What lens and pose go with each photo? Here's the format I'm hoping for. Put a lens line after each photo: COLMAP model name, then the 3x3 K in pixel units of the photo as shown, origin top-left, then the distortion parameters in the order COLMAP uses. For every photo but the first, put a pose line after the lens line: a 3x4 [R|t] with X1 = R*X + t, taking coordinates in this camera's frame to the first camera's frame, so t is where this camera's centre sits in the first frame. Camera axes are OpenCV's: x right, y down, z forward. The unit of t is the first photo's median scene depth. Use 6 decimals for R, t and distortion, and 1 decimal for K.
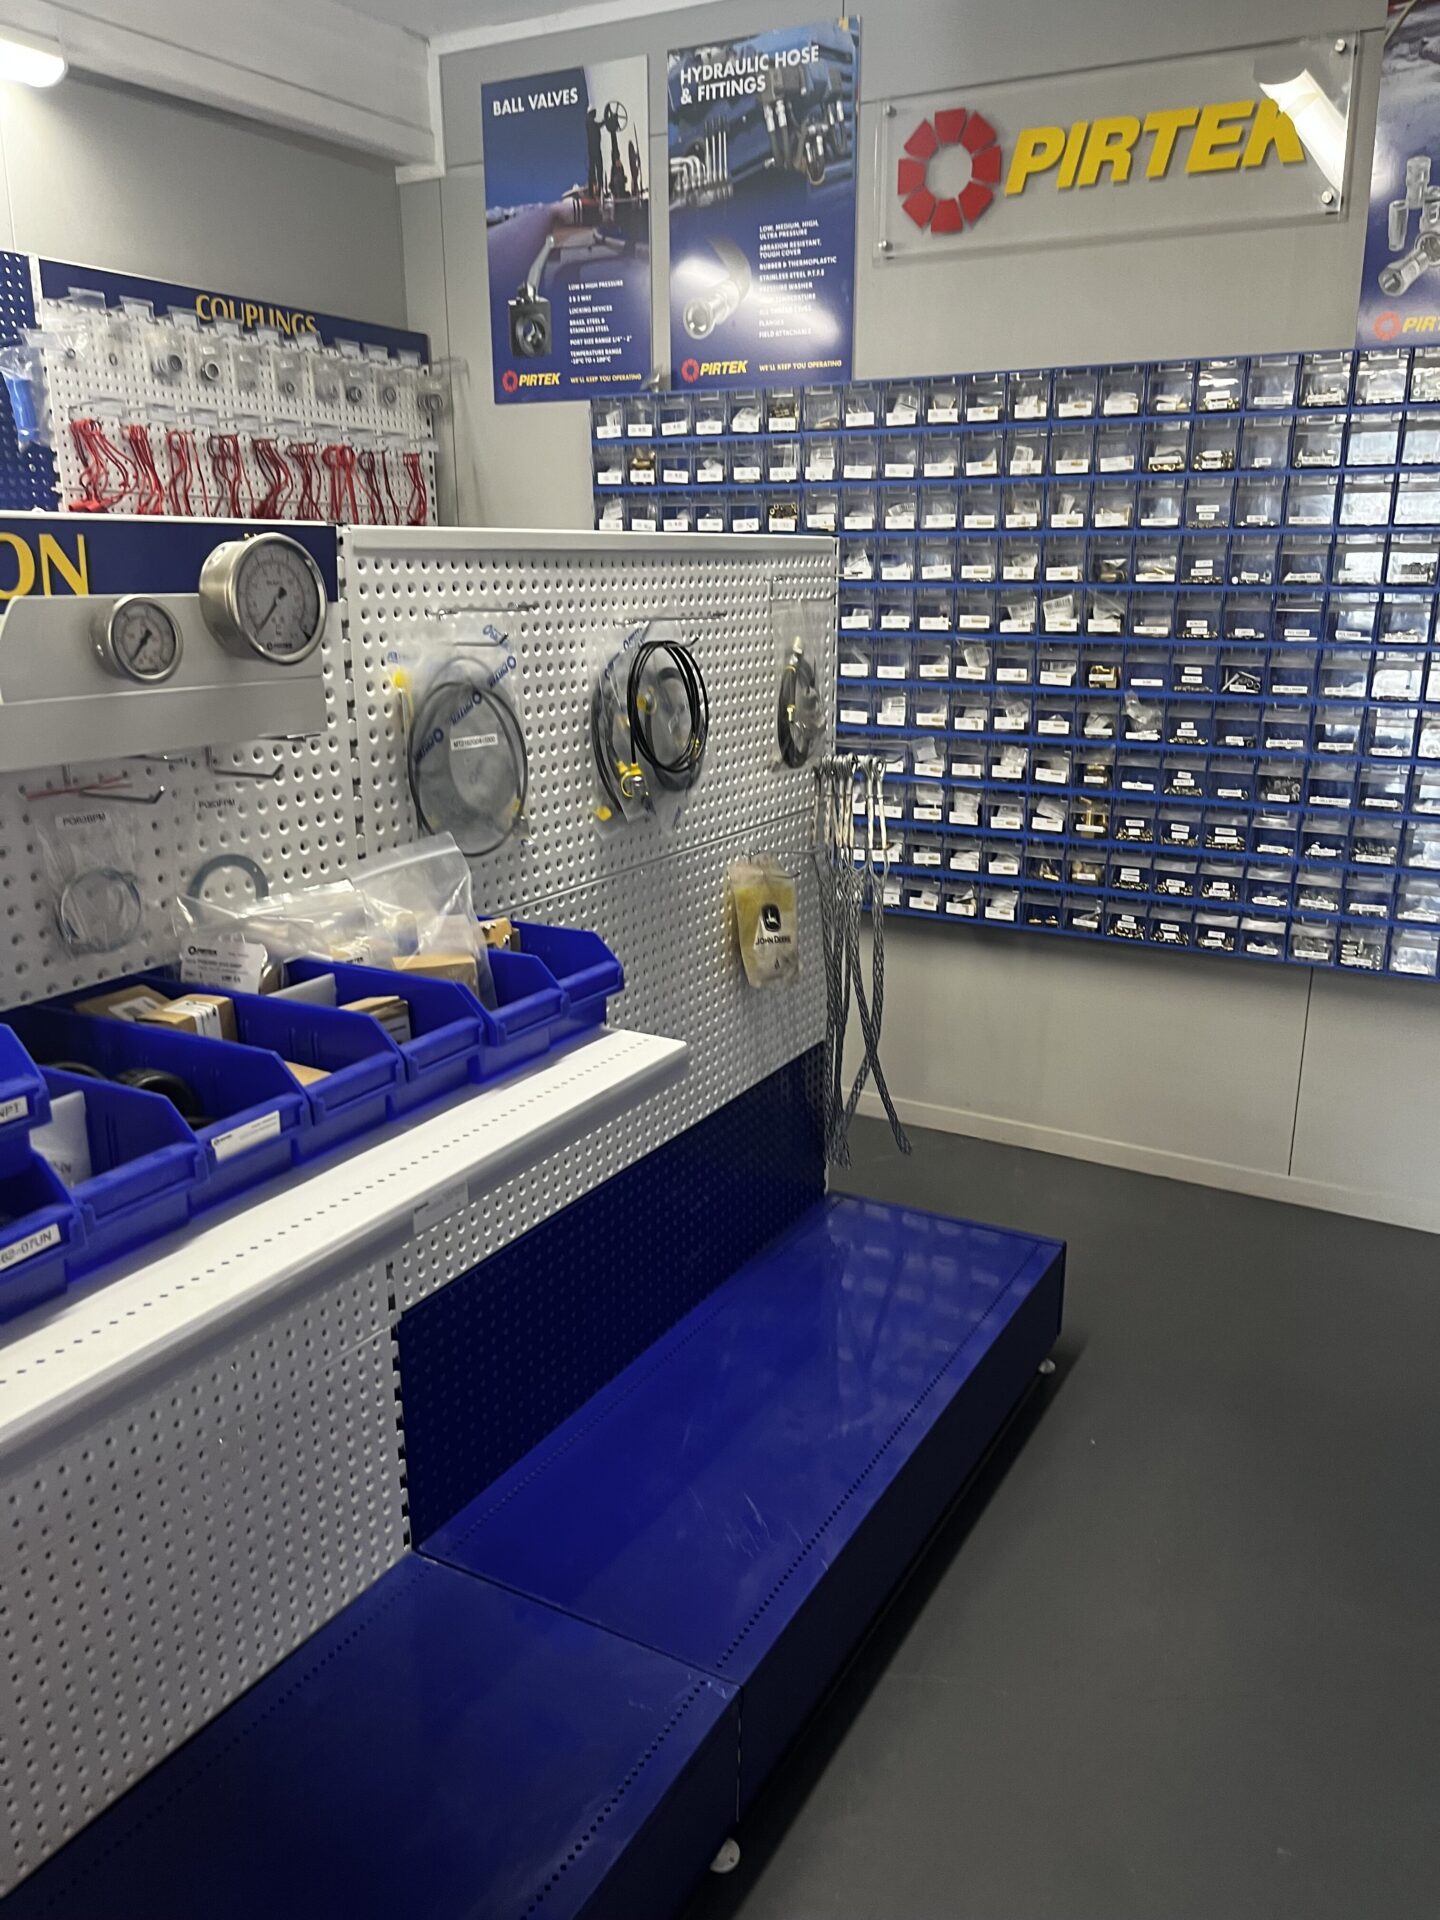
lens RADIAL K [[1480.7, 0, 752.5], [0, 1480.7, 964.7], [0, 0, 1]] dist [0.085649, -0.116247]
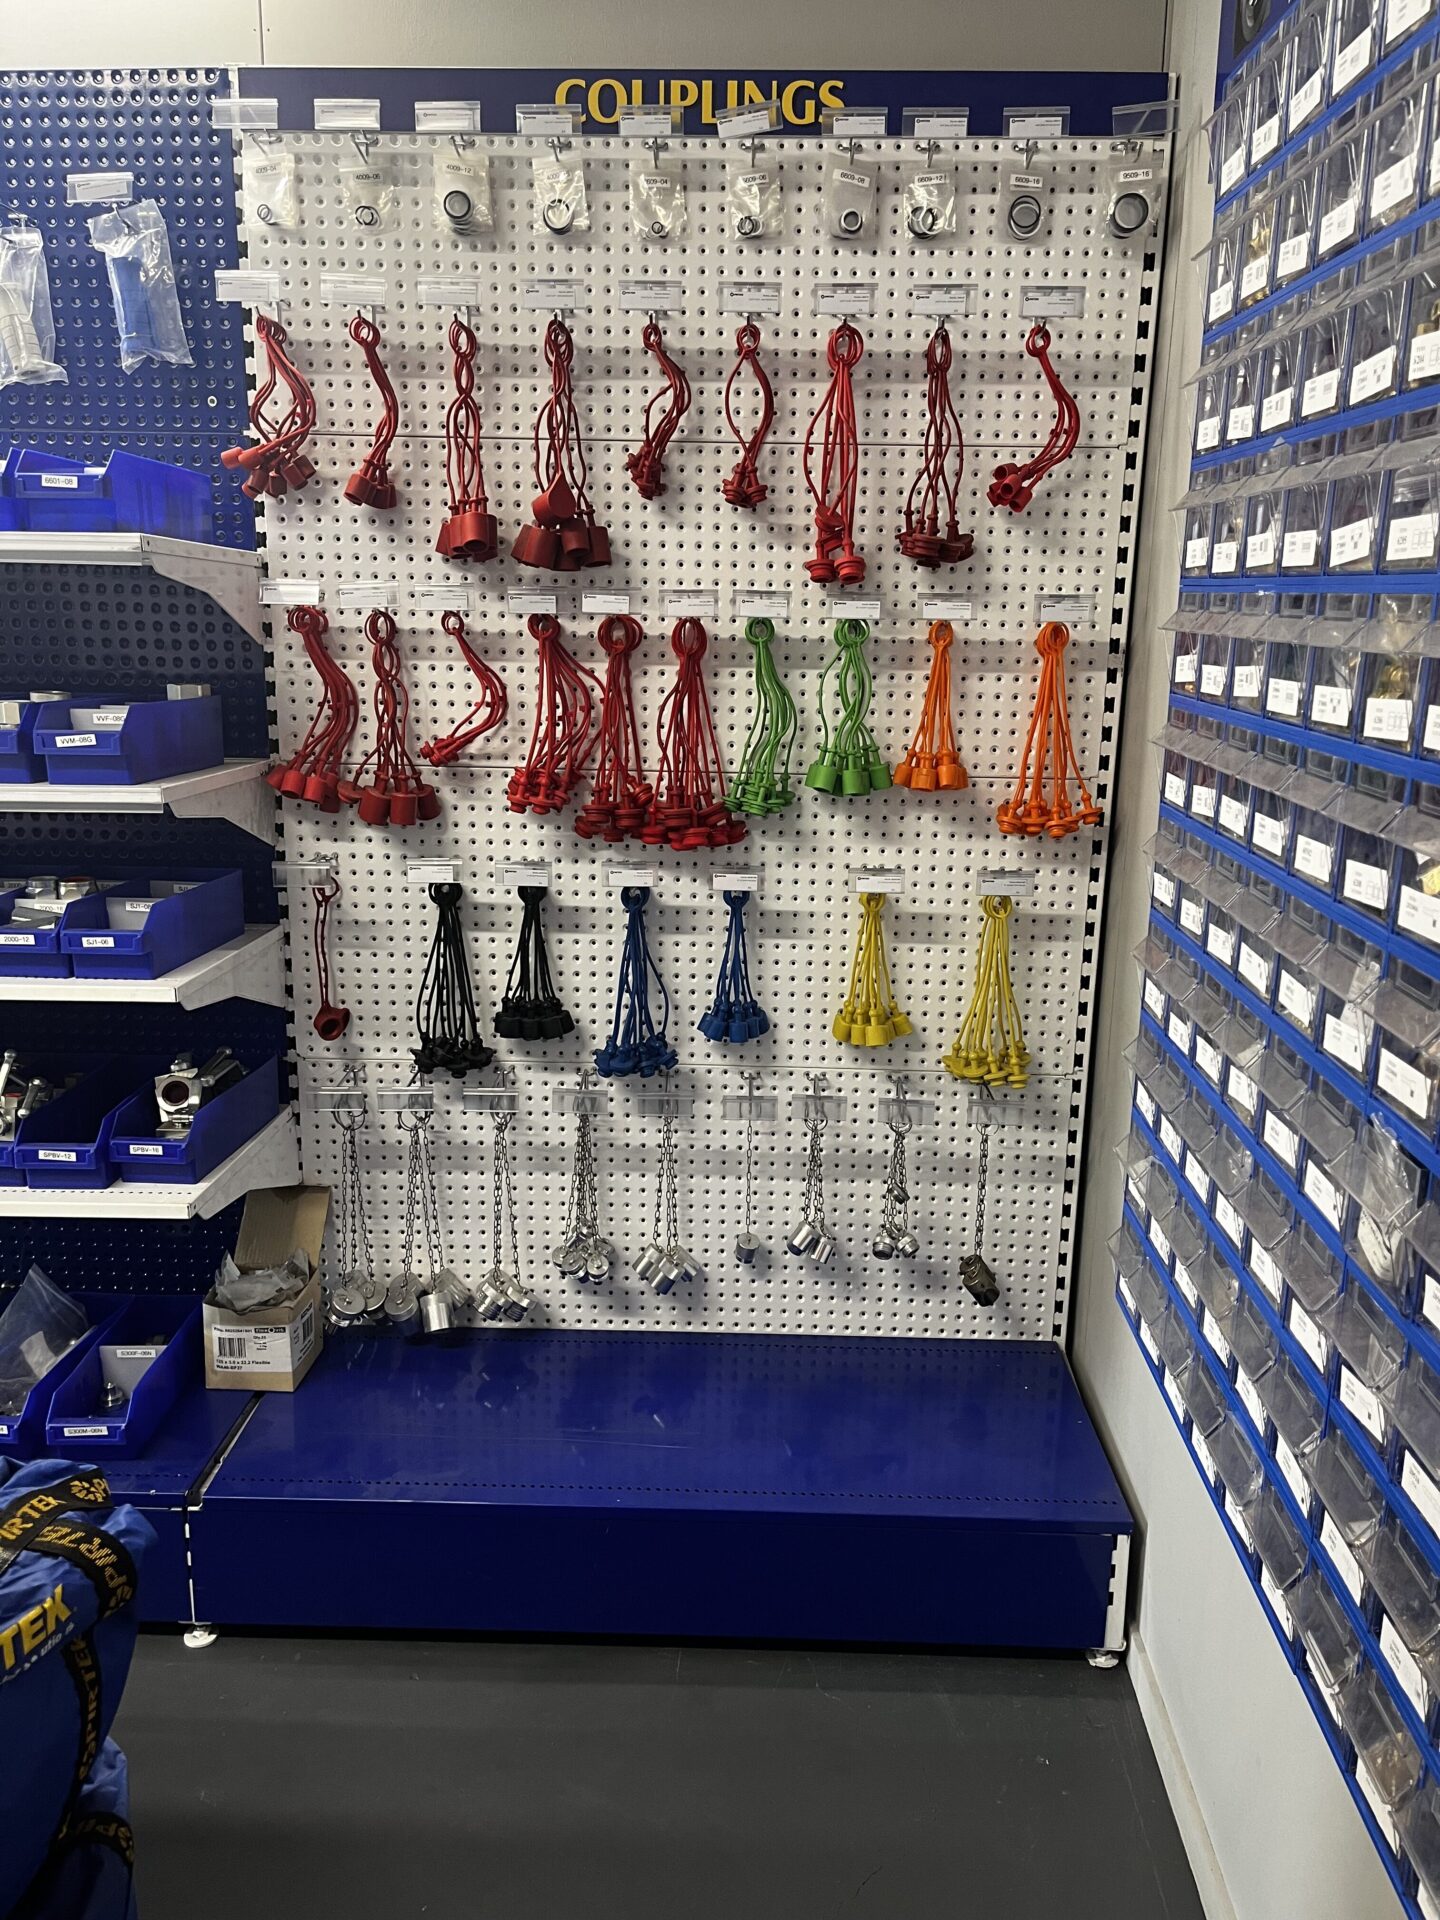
lens RADIAL K [[1480.7, 0, 752.5], [0, 1480.7, 964.7], [0, 0, 1]] dist [0.085649, -0.116247]
pose [[0.446553, 0.281766, -0.849234, 0.241497], [-0.243580, 0.951558, 0.187634, -0.240600], [0.860964, 0.123067, 0.493554, 0.793685]]
